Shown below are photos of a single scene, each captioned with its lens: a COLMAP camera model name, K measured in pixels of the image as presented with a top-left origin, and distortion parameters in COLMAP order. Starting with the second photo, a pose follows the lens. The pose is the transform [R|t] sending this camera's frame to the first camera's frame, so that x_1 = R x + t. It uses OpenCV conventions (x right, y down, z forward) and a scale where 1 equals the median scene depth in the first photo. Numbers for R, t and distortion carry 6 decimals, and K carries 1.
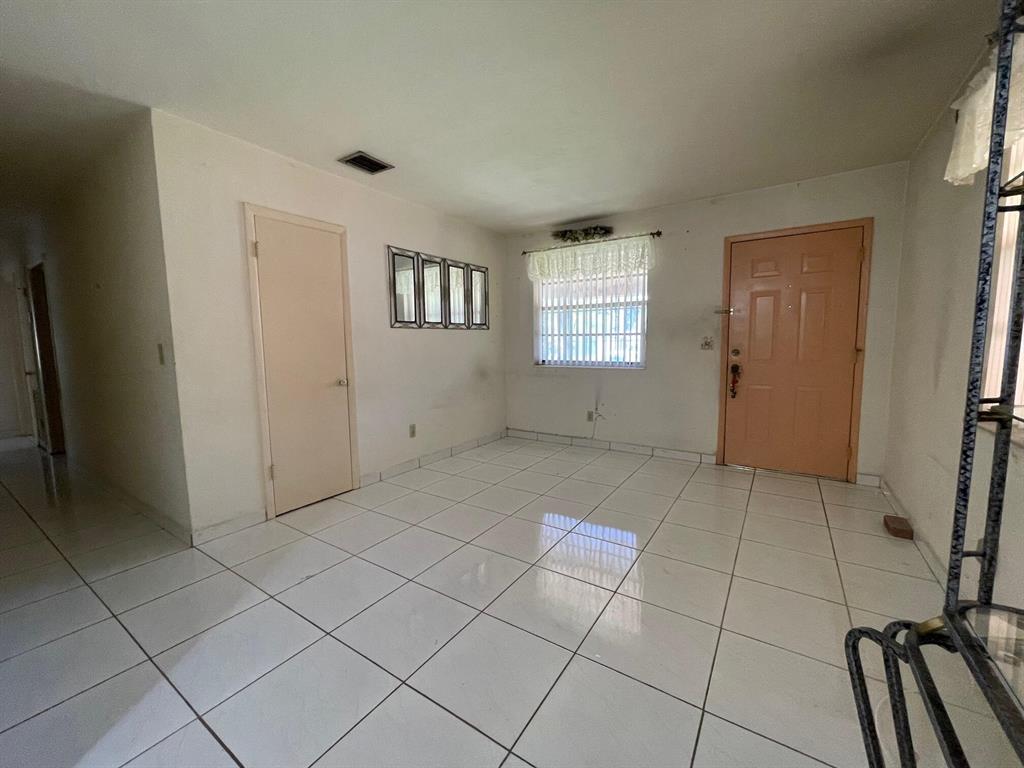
lens RADIAL K [[410.6, 0, 512.0], [0, 410.6, 384.0], [0, 0, 1]] dist [-0.003297, -0.000474]
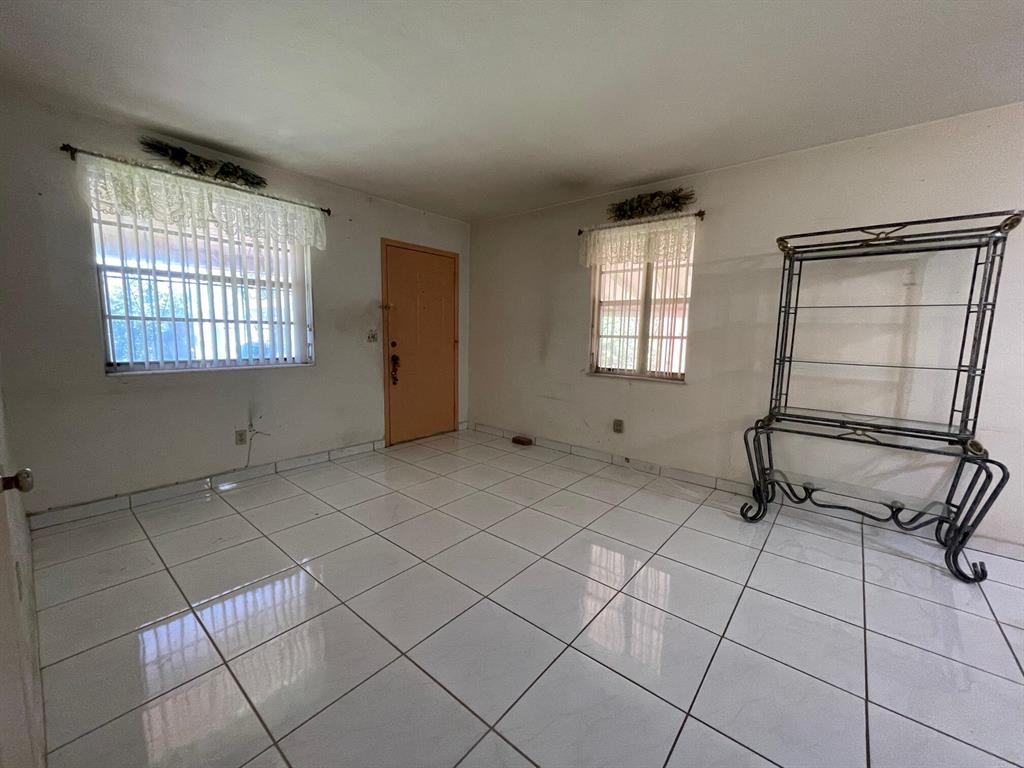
lens RADIAL K [[406.2, 0, 512.0], [0, 406.2, 384.0], [0, 0, 1]] dist [-0.003714, -0.000436]
pose [[0.116159, -0.114344, 0.986627, -0.513249], [0.076825, 0.991410, 0.105853, -0.059794], [-0.990255, 0.063502, 0.123945, 0.527421]]
